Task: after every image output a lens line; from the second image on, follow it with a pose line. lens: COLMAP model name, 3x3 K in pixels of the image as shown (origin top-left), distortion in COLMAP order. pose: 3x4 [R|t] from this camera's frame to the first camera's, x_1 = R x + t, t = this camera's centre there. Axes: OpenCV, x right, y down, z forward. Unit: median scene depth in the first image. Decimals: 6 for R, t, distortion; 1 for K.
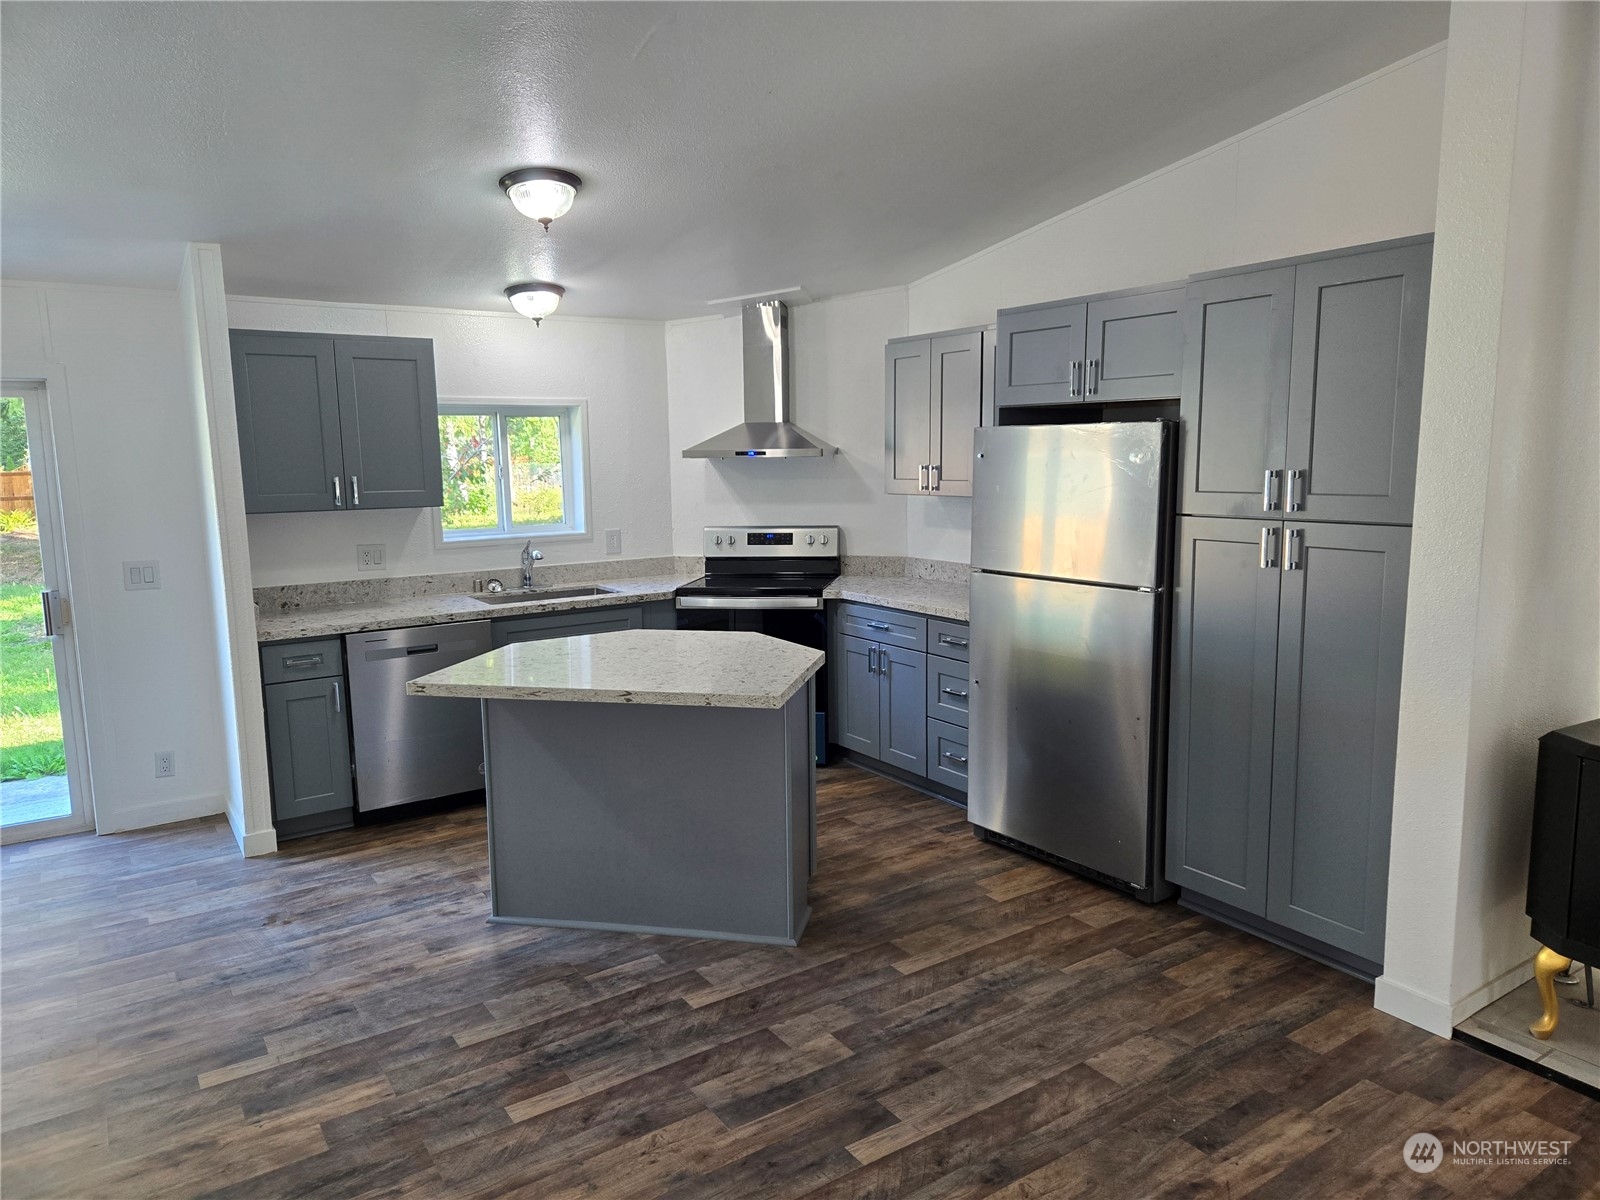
lens RADIAL K [[1057.9, 0, 798.6], [0, 1057.9, 603.2], [0, 0, 1]] dist [0.076880, -0.063779]
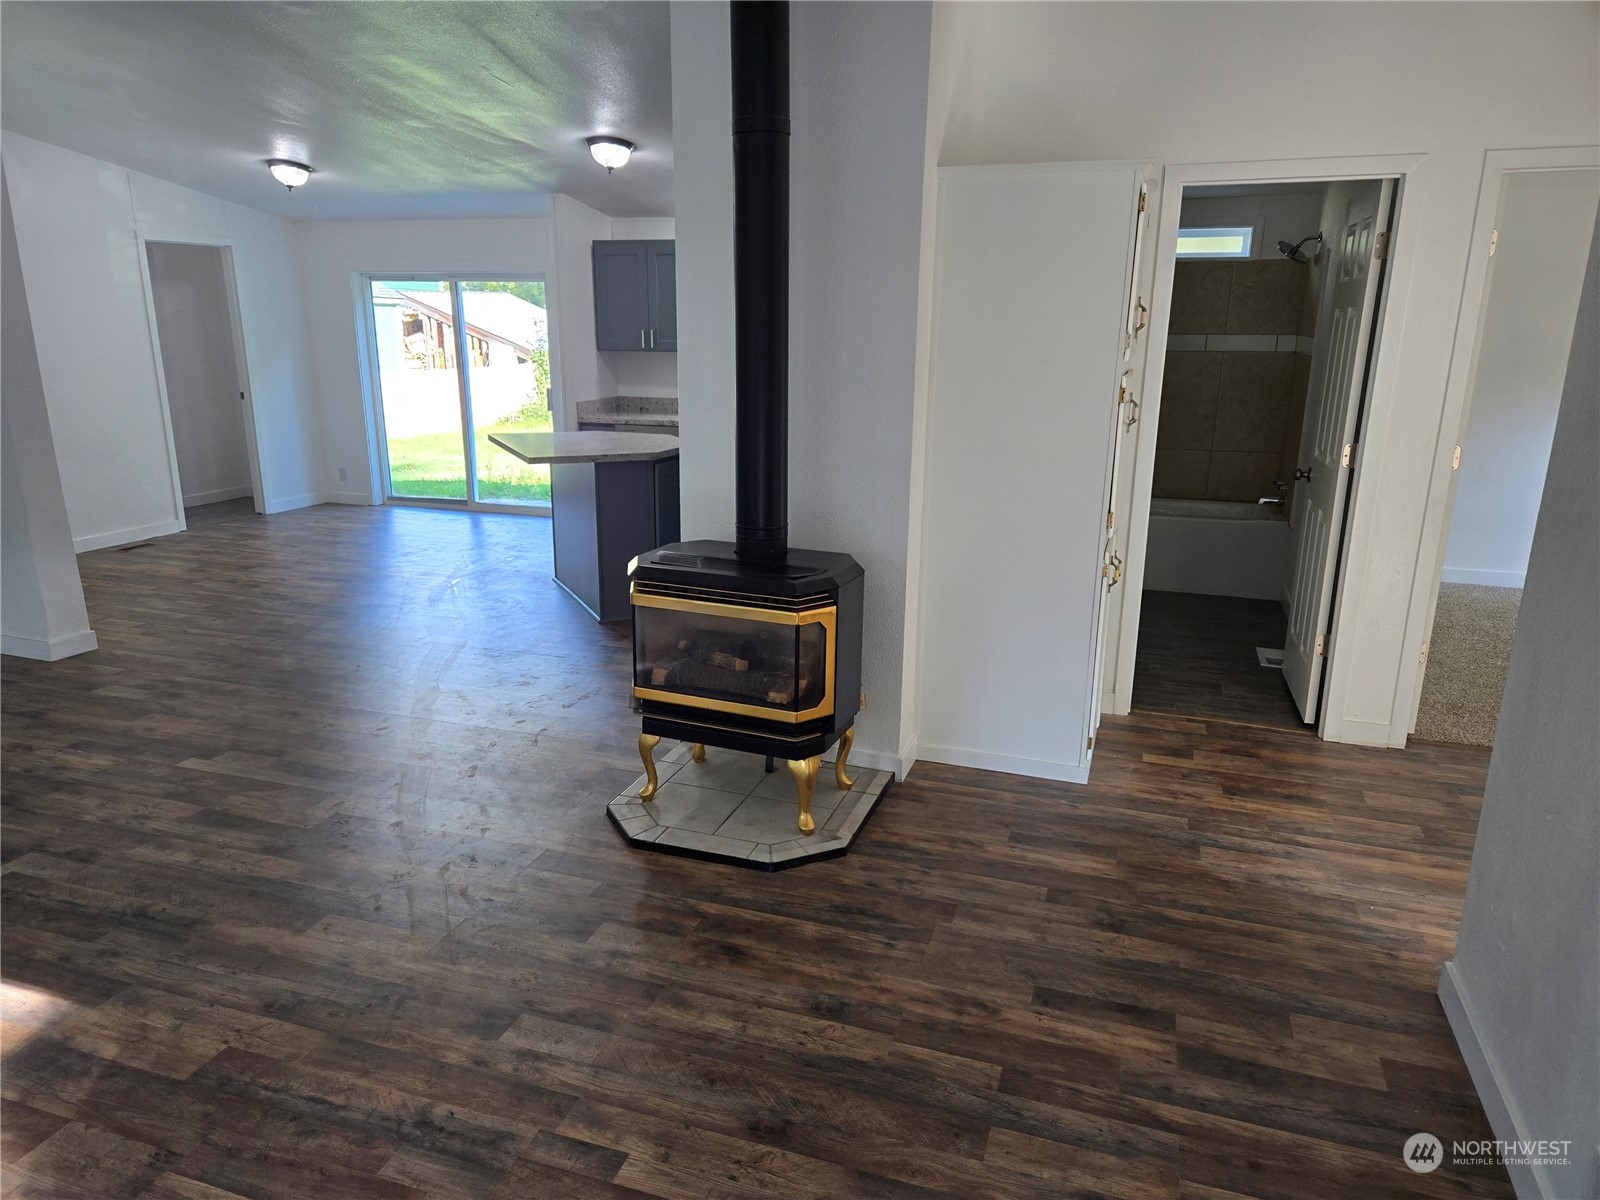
lens RADIAL K [[1067.0, 0, 785.1], [0, 1067.0, 613.9], [0, 0, 1]] dist [0.074523, -0.057853]
pose [[0.596949, 0.230222, -0.768537, 1.163141], [-0.130979, 0.973056, 0.189752, -0.037276], [0.791515, -0.012610, 0.611020, 0.169038]]
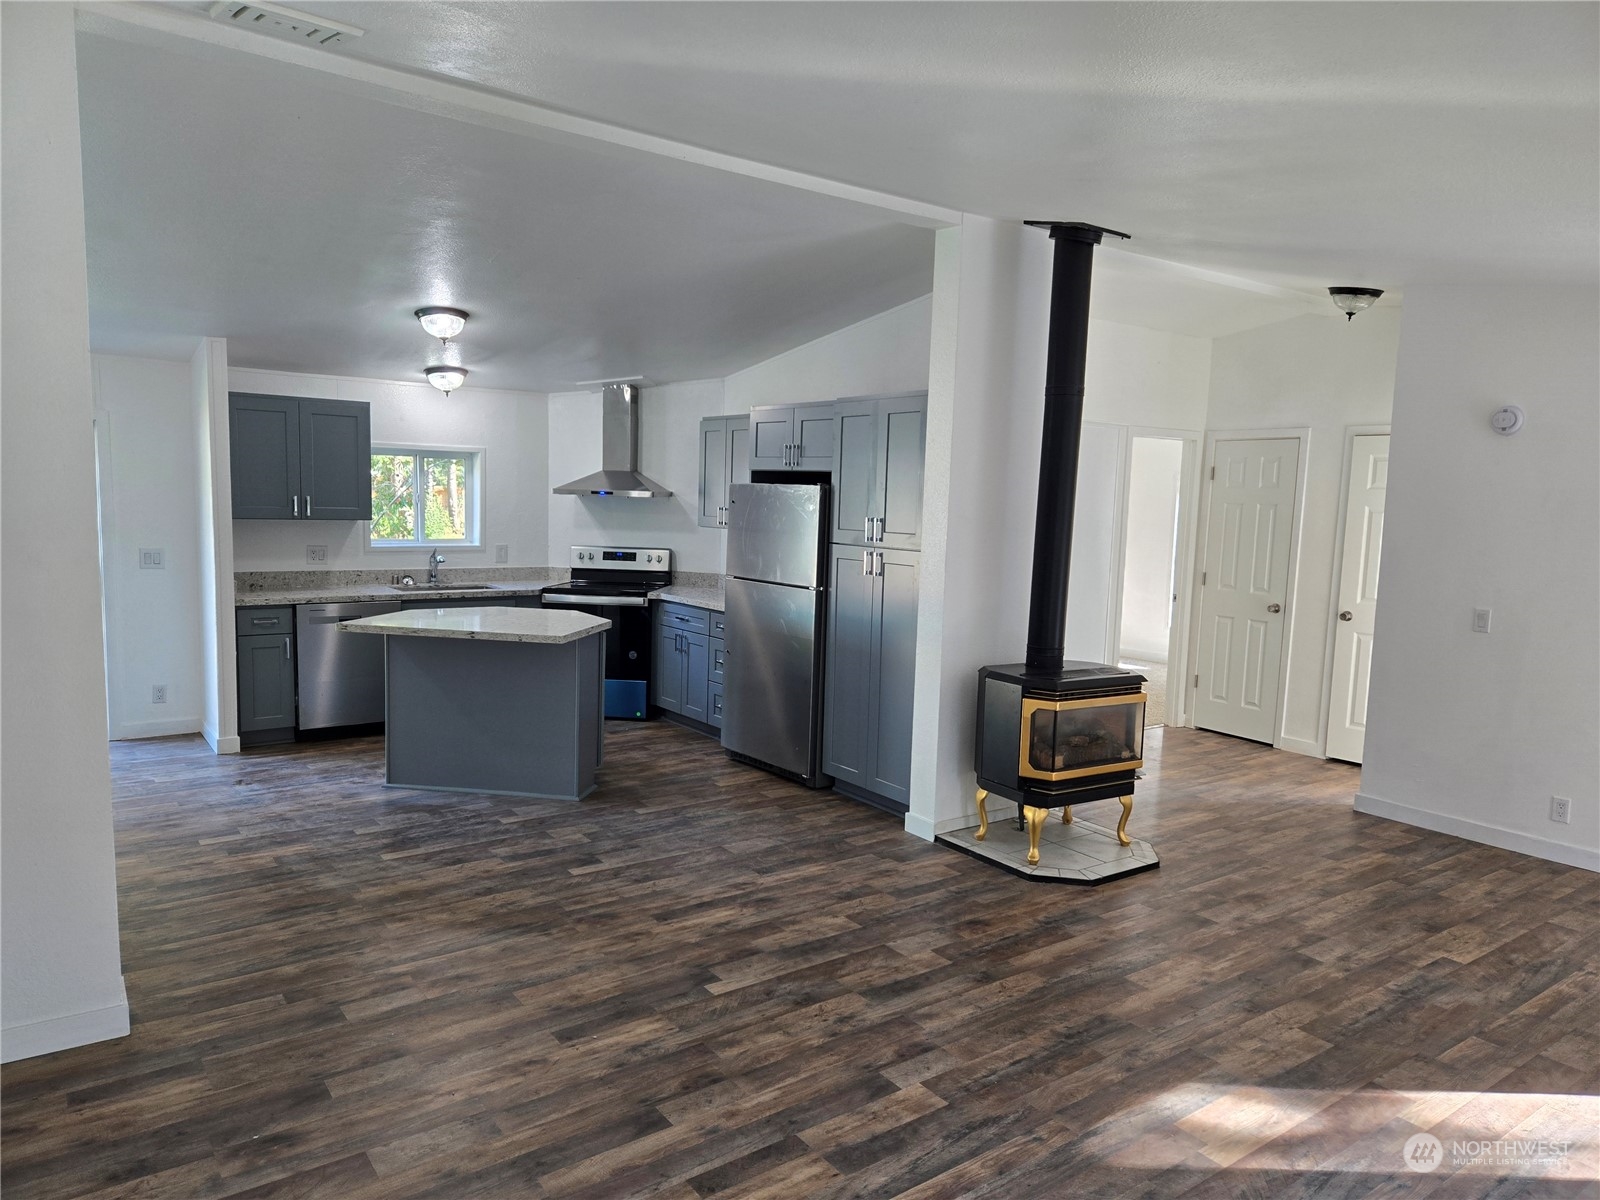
lens RADIAL K [[1068.3, 0, 801.0], [0, 1068.3, 609.0], [0, 0, 1]] dist [0.087231, -0.073066]
pose [[0.998283, 0.039713, 0.043054, 0.199190], [-0.038124, 0.998583, -0.037130, 0.065350], [-0.044468, 0.035425, 0.998383, -0.505421]]
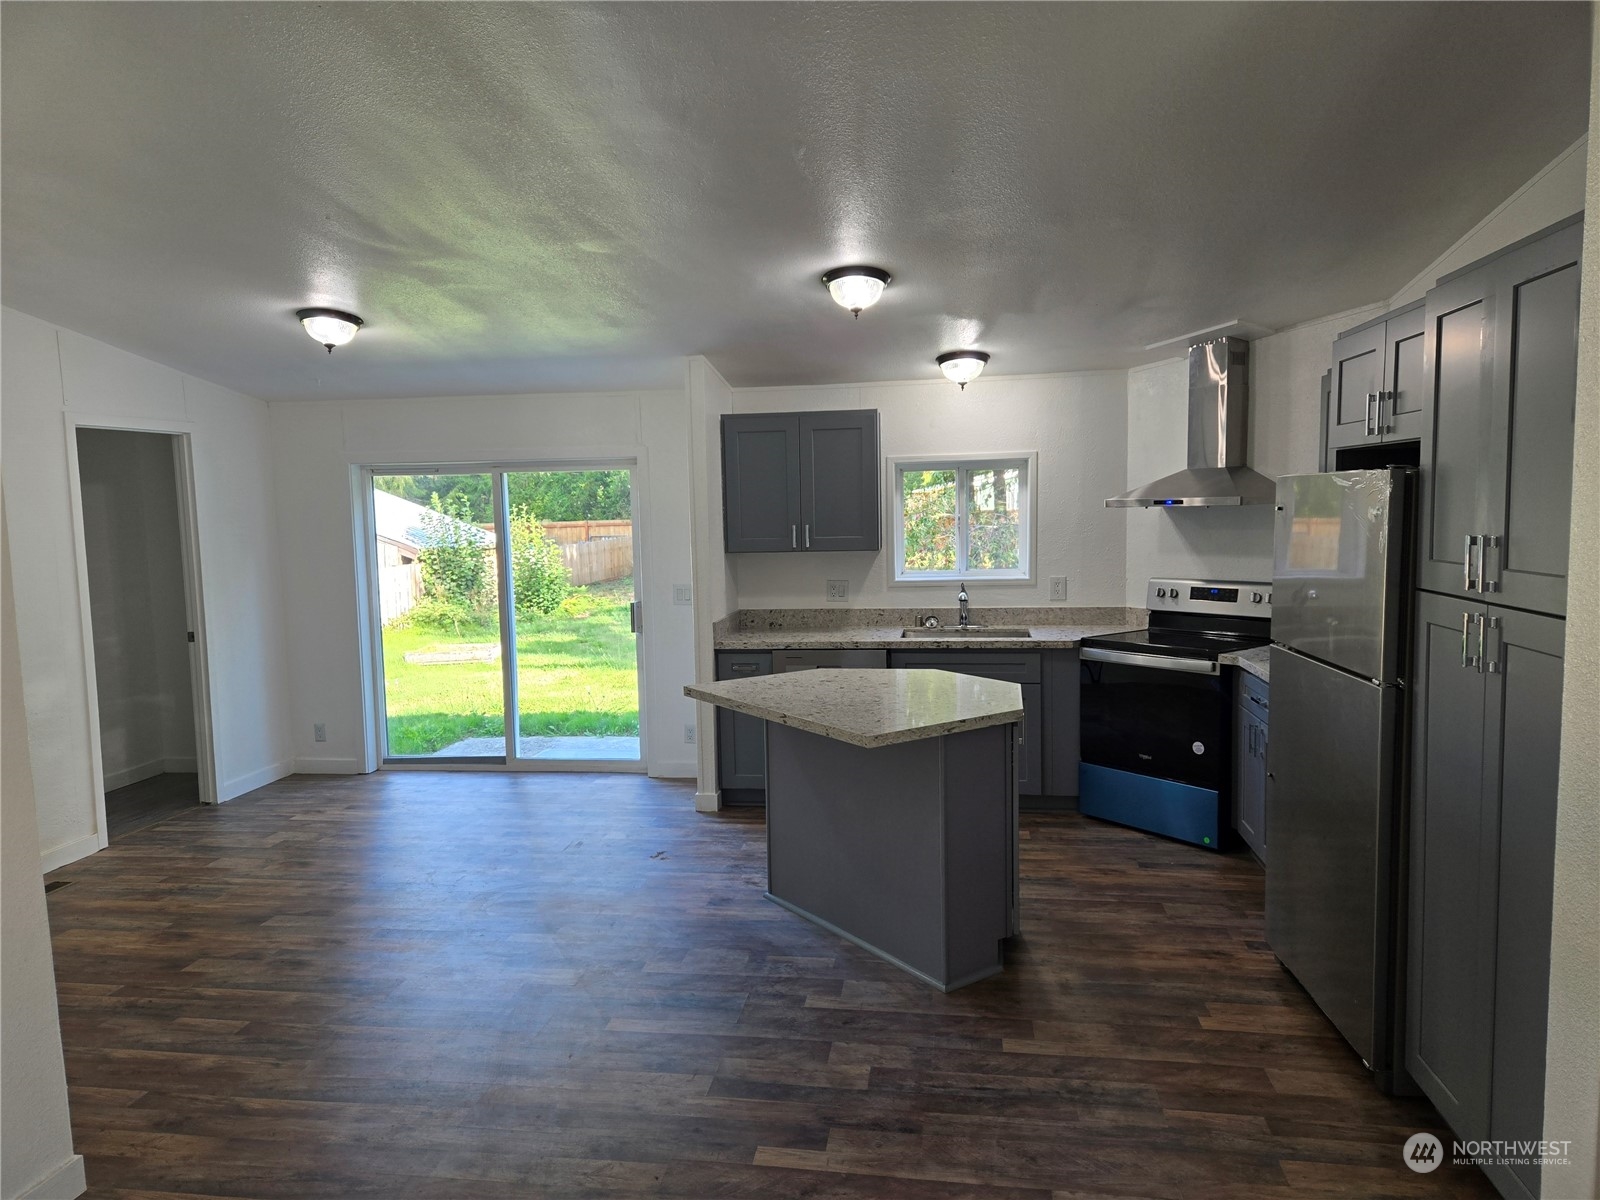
lens RADIAL K [[1057.9, 0, 798.6], [0, 1057.9, 603.2], [0, 0, 1]] dist [0.076880, -0.063779]
pose [[0.732887, 0.062300, -0.677492, 0.449829], [-0.086906, 0.996214, -0.002404, -0.026480], [0.674777, 0.060640, 0.735526, 0.107919]]
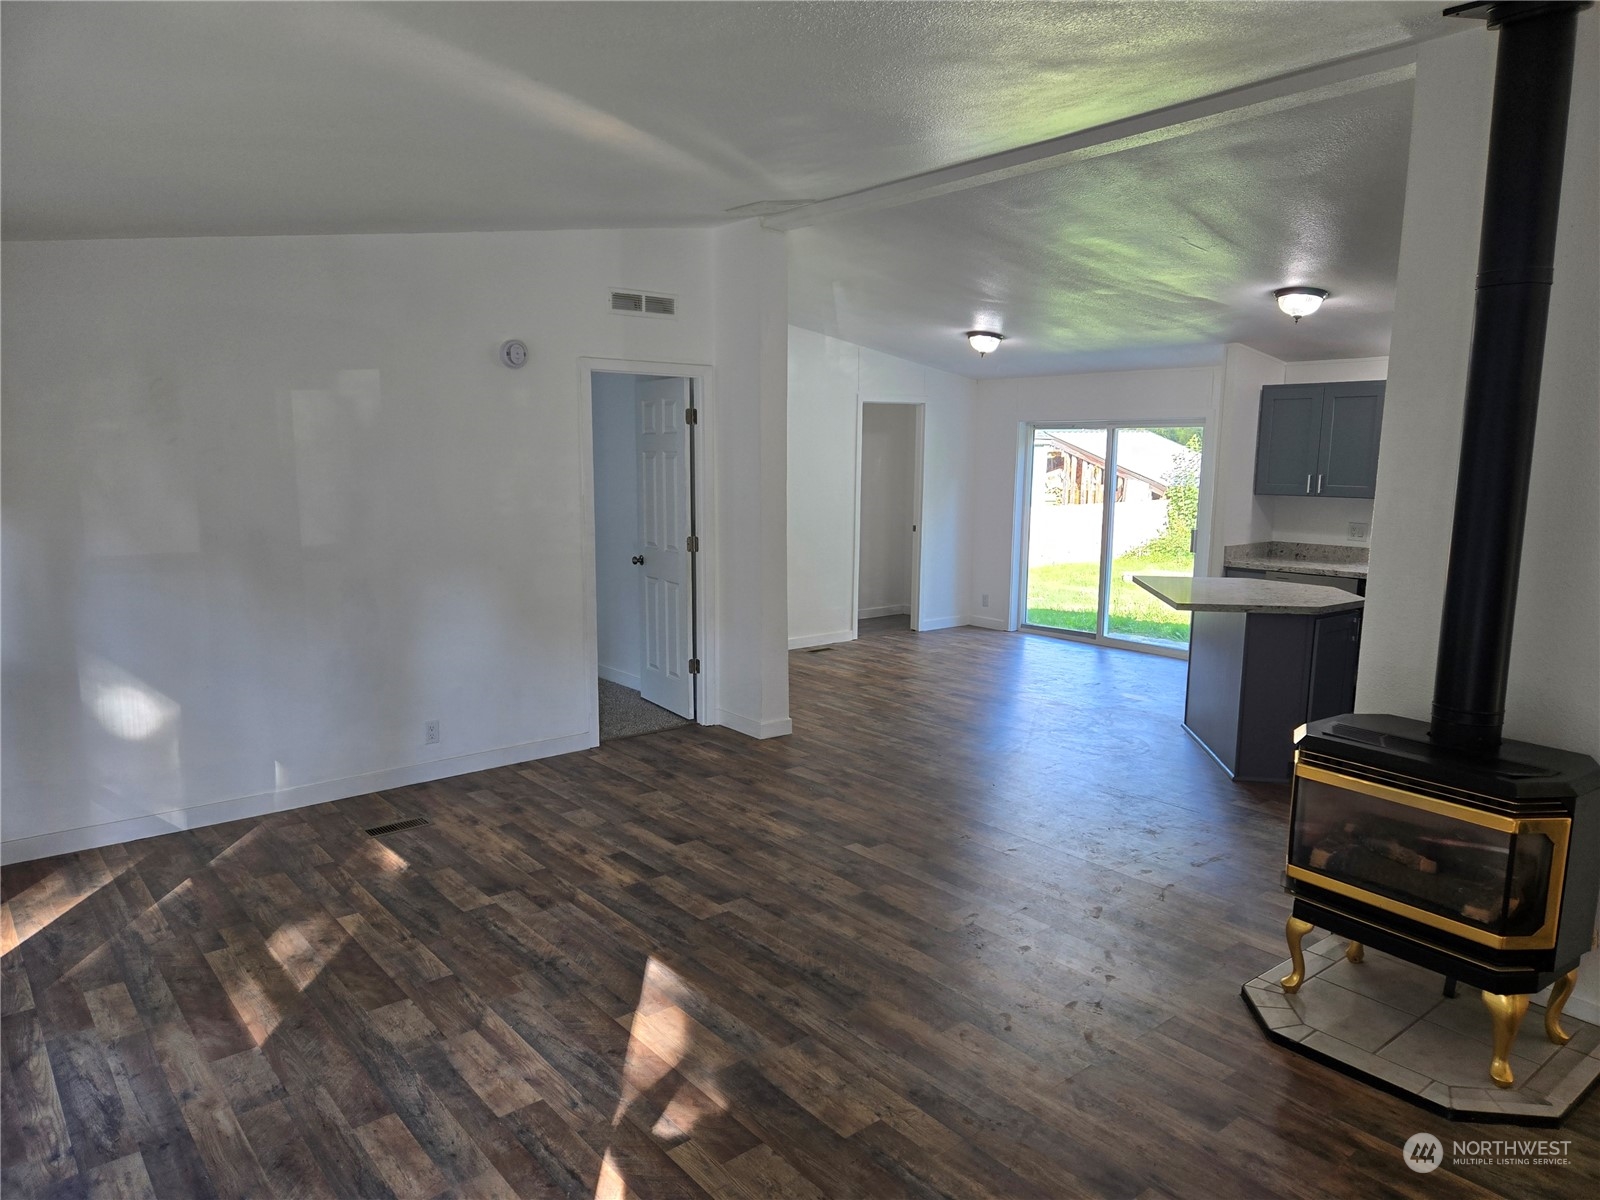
lens RADIAL K [[1068.3, 0, 801.0], [0, 1068.3, 609.0], [0, 0, 1]] dist [0.087231, -0.073066]
pose [[0.094798, 0.164011, -0.981893, 1.173339], [-0.155626, 0.976649, 0.148110, -0.049408], [0.983257, 0.138767, 0.118109, 0.121770]]
